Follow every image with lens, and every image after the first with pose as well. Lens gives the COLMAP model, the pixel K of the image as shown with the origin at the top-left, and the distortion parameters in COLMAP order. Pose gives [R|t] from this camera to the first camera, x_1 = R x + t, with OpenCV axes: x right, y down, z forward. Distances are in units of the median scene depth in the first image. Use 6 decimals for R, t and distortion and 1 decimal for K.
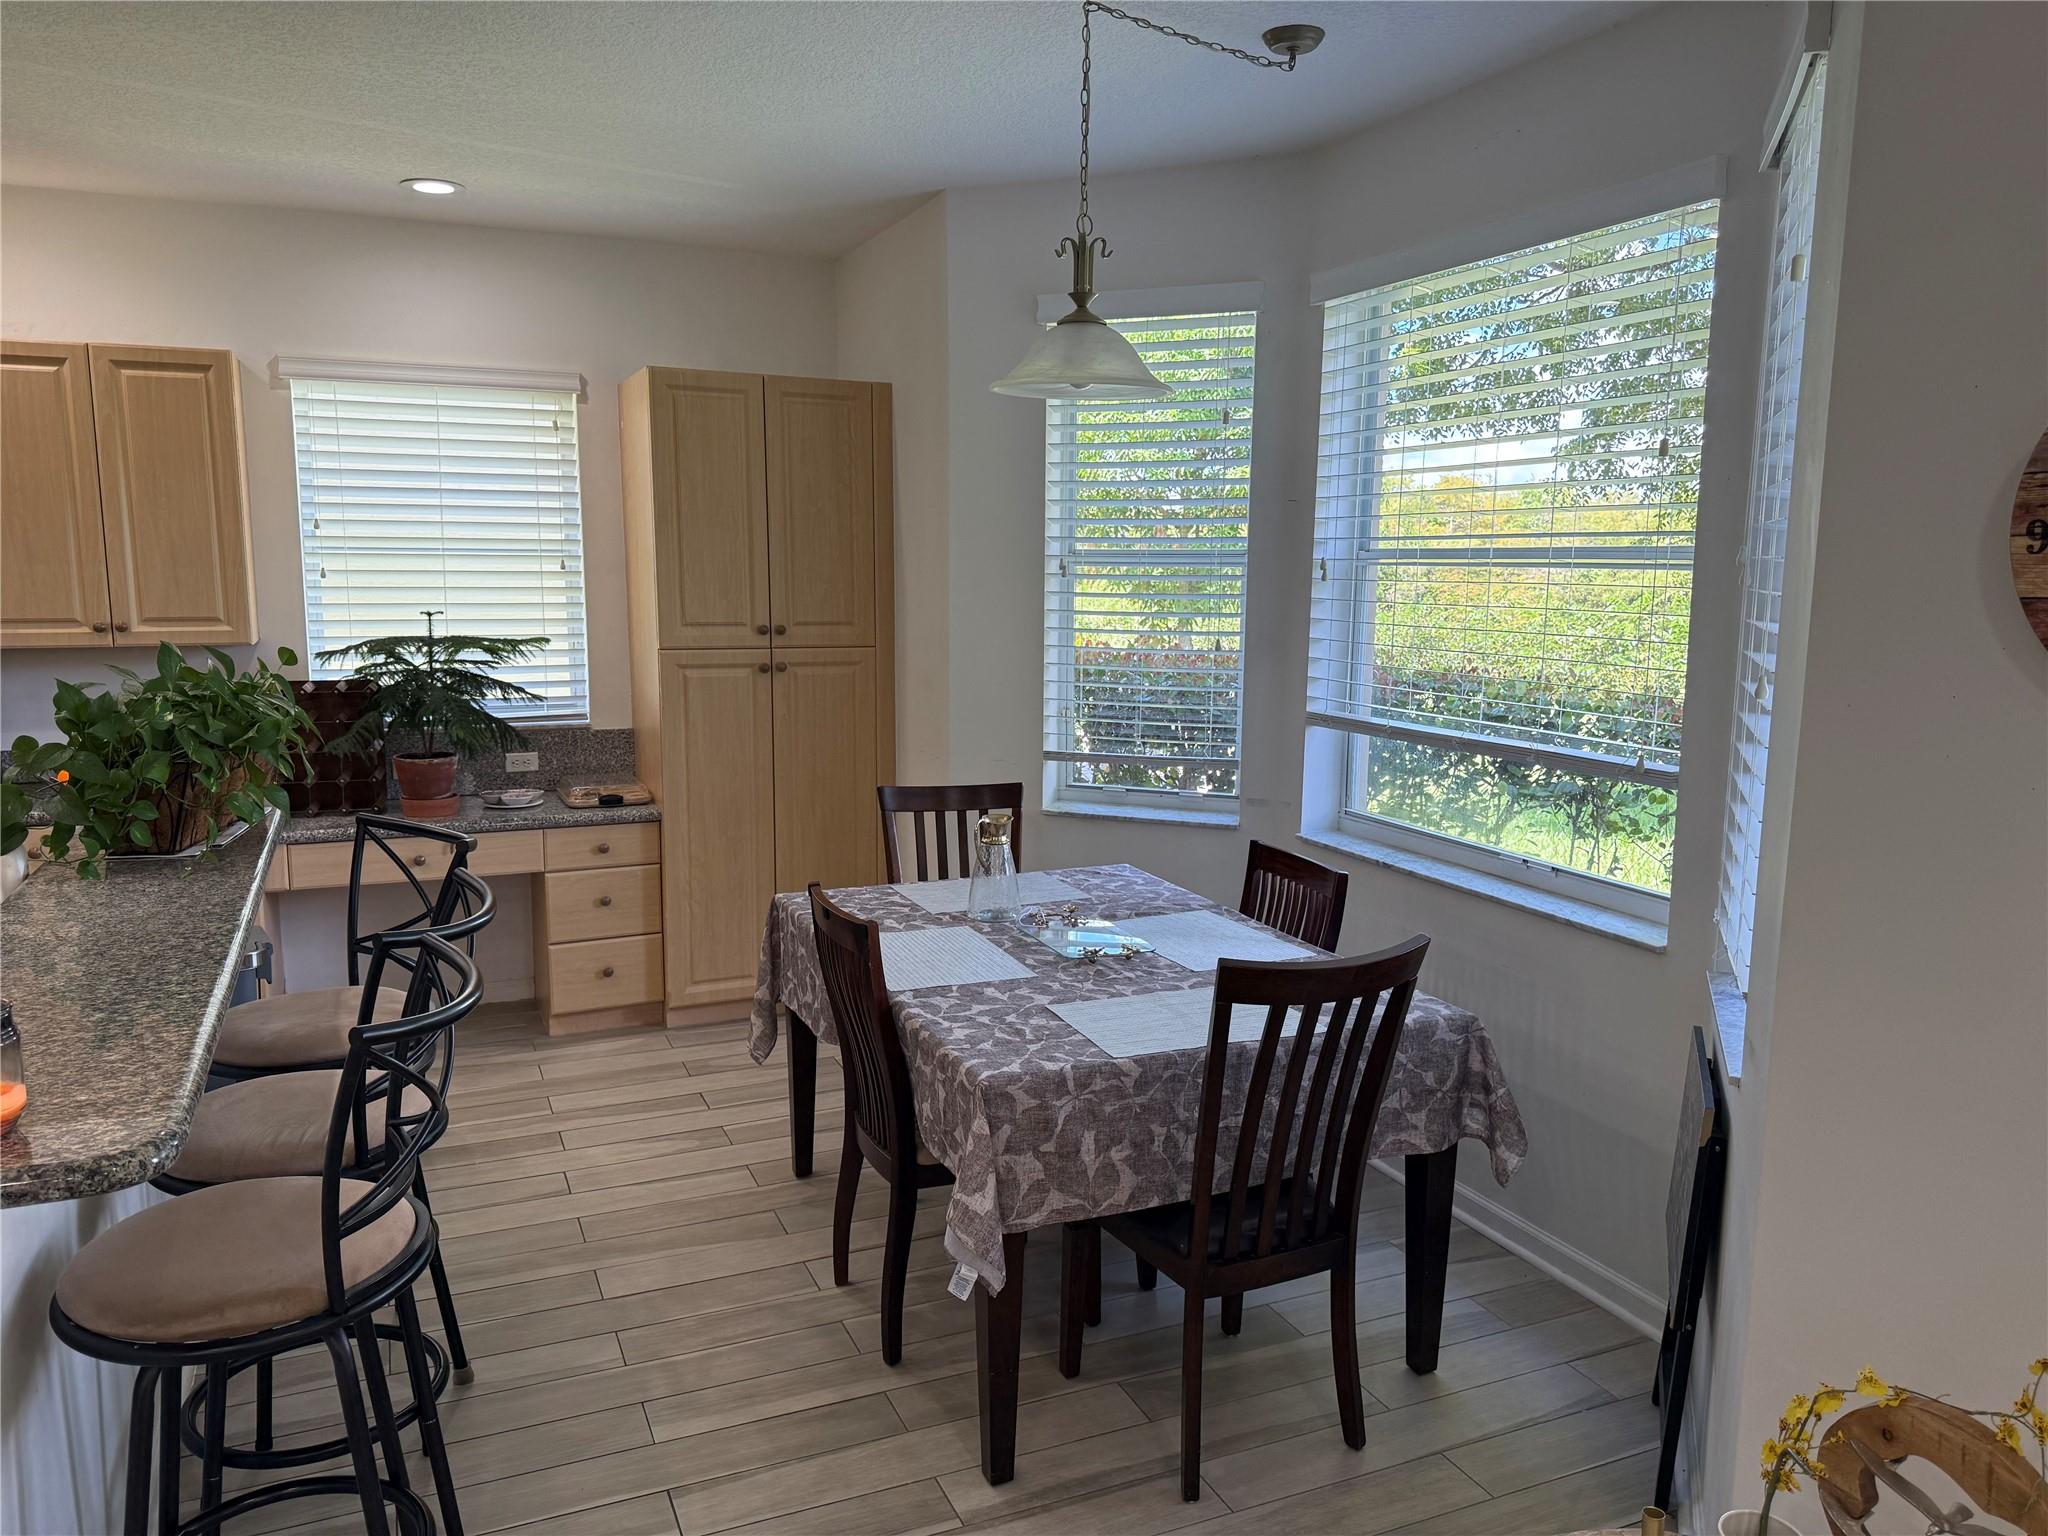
lens RADIAL K [[1436.5, 0, 982.9], [0, 1436.5, 779.5], [0, 0, 1]] dist [0.014847, -0.013373]
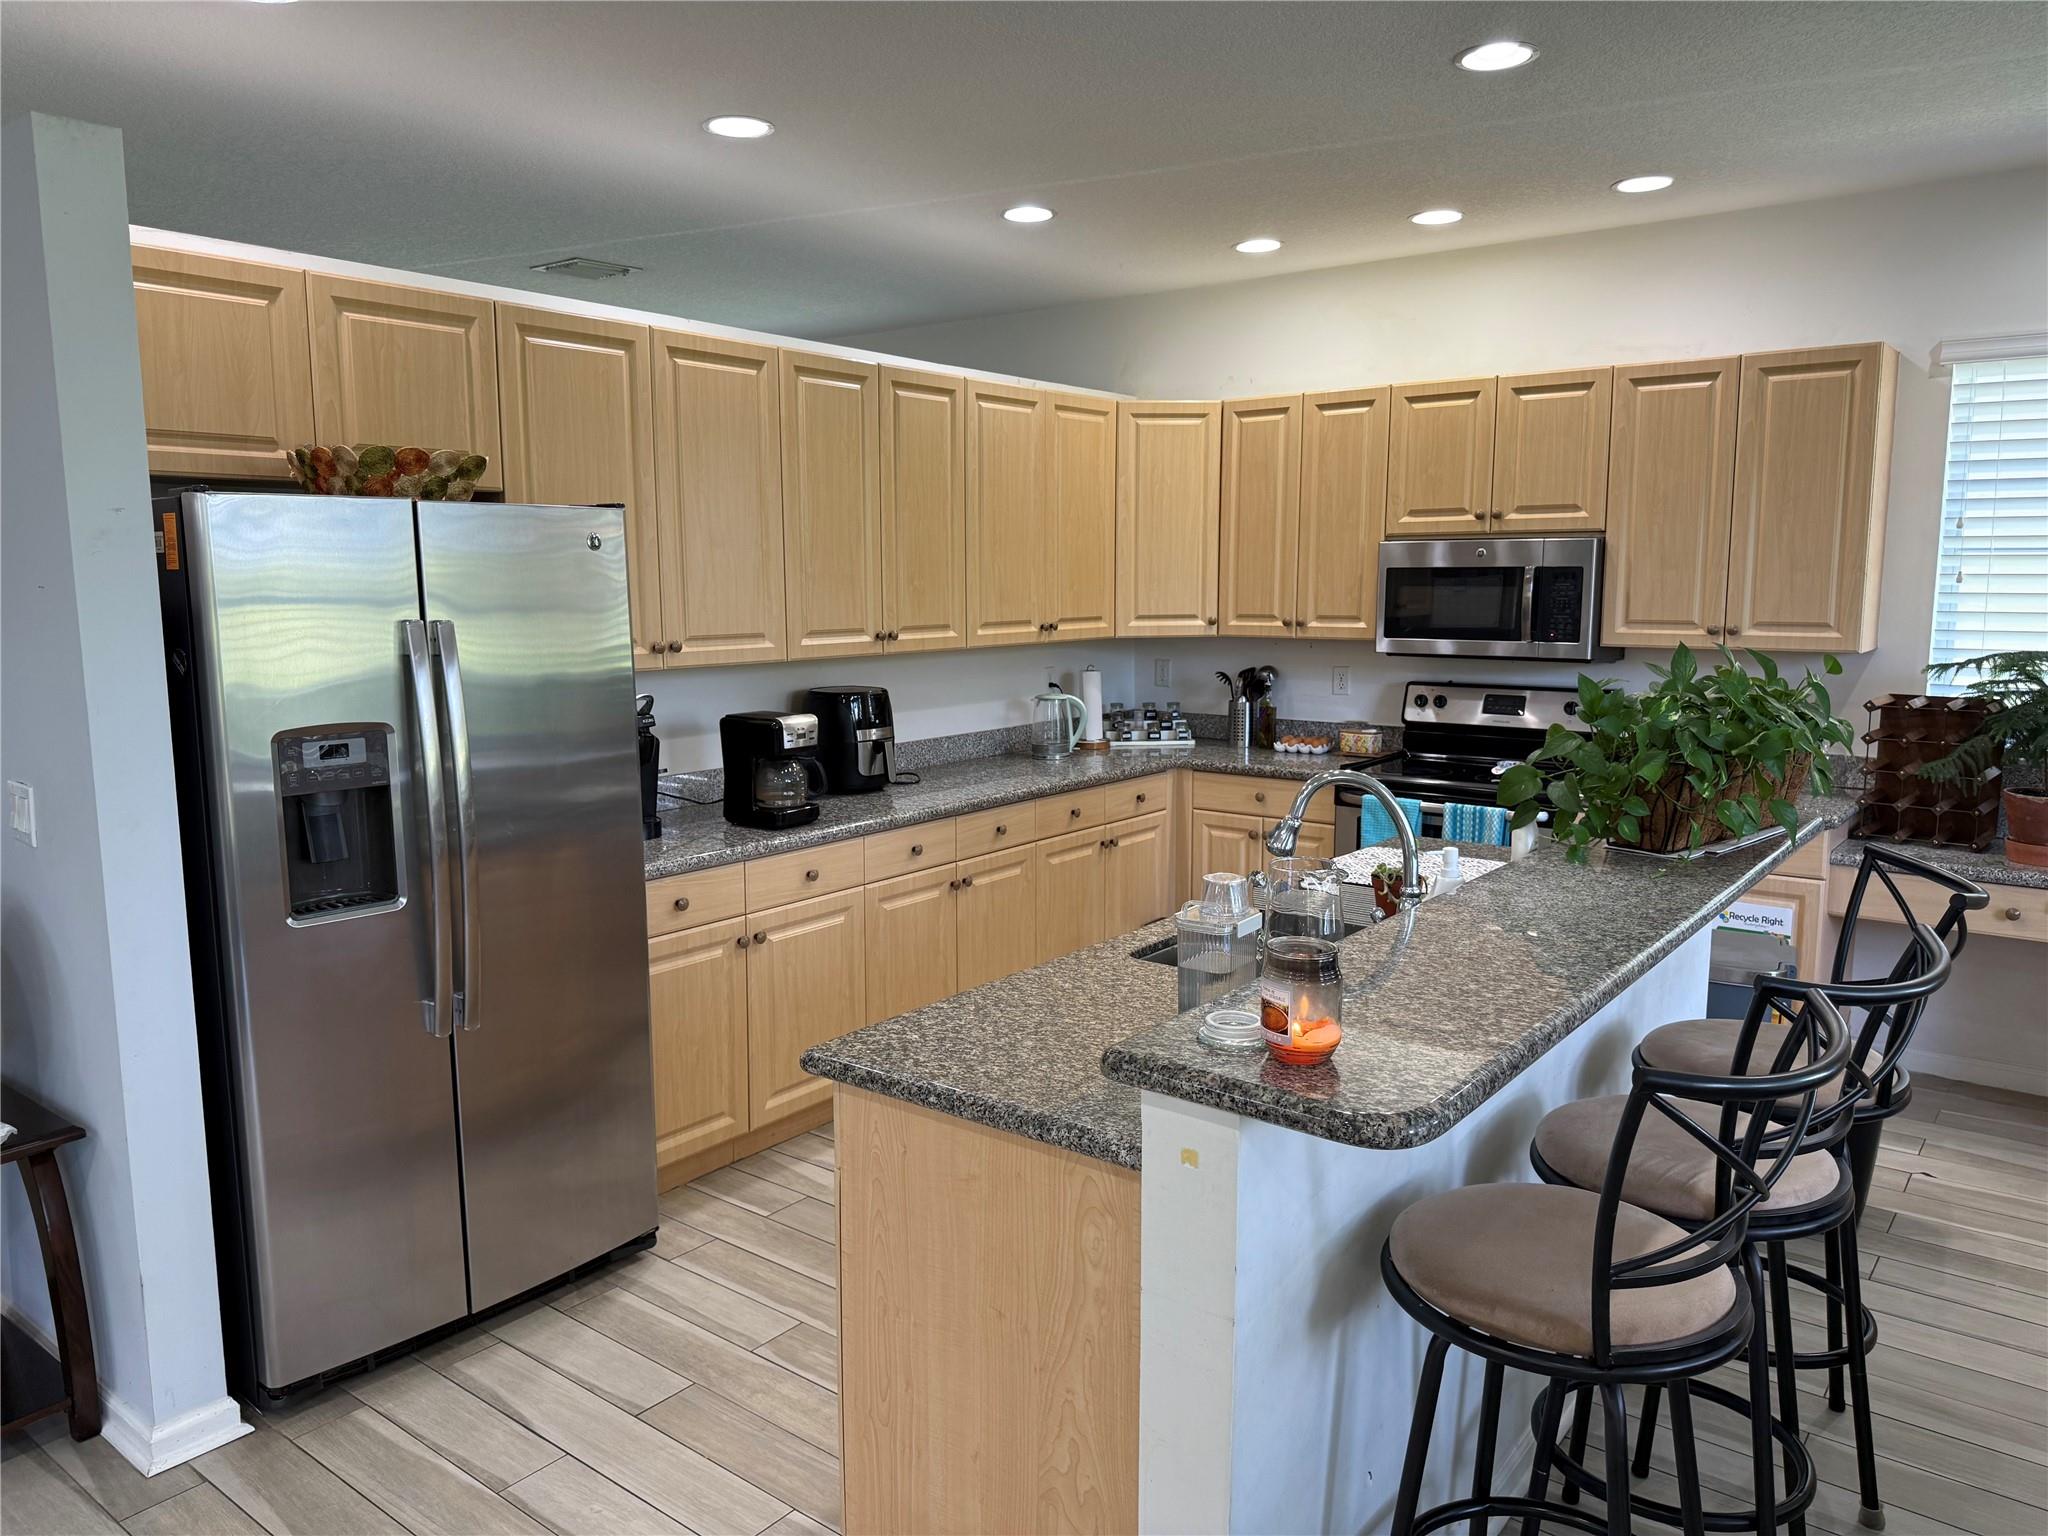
lens RADIAL K [[1436.5, 0, 1029.2], [0, 1436.5, 766.1], [0, 0, 1]] dist [0.014847, -0.013373]
pose [[0.501368, 0.110202, -0.858188, 0.073283], [-0.123500, 0.990815, 0.055082, -0.009793], [0.856375, 0.078370, 0.510373, 0.112998]]
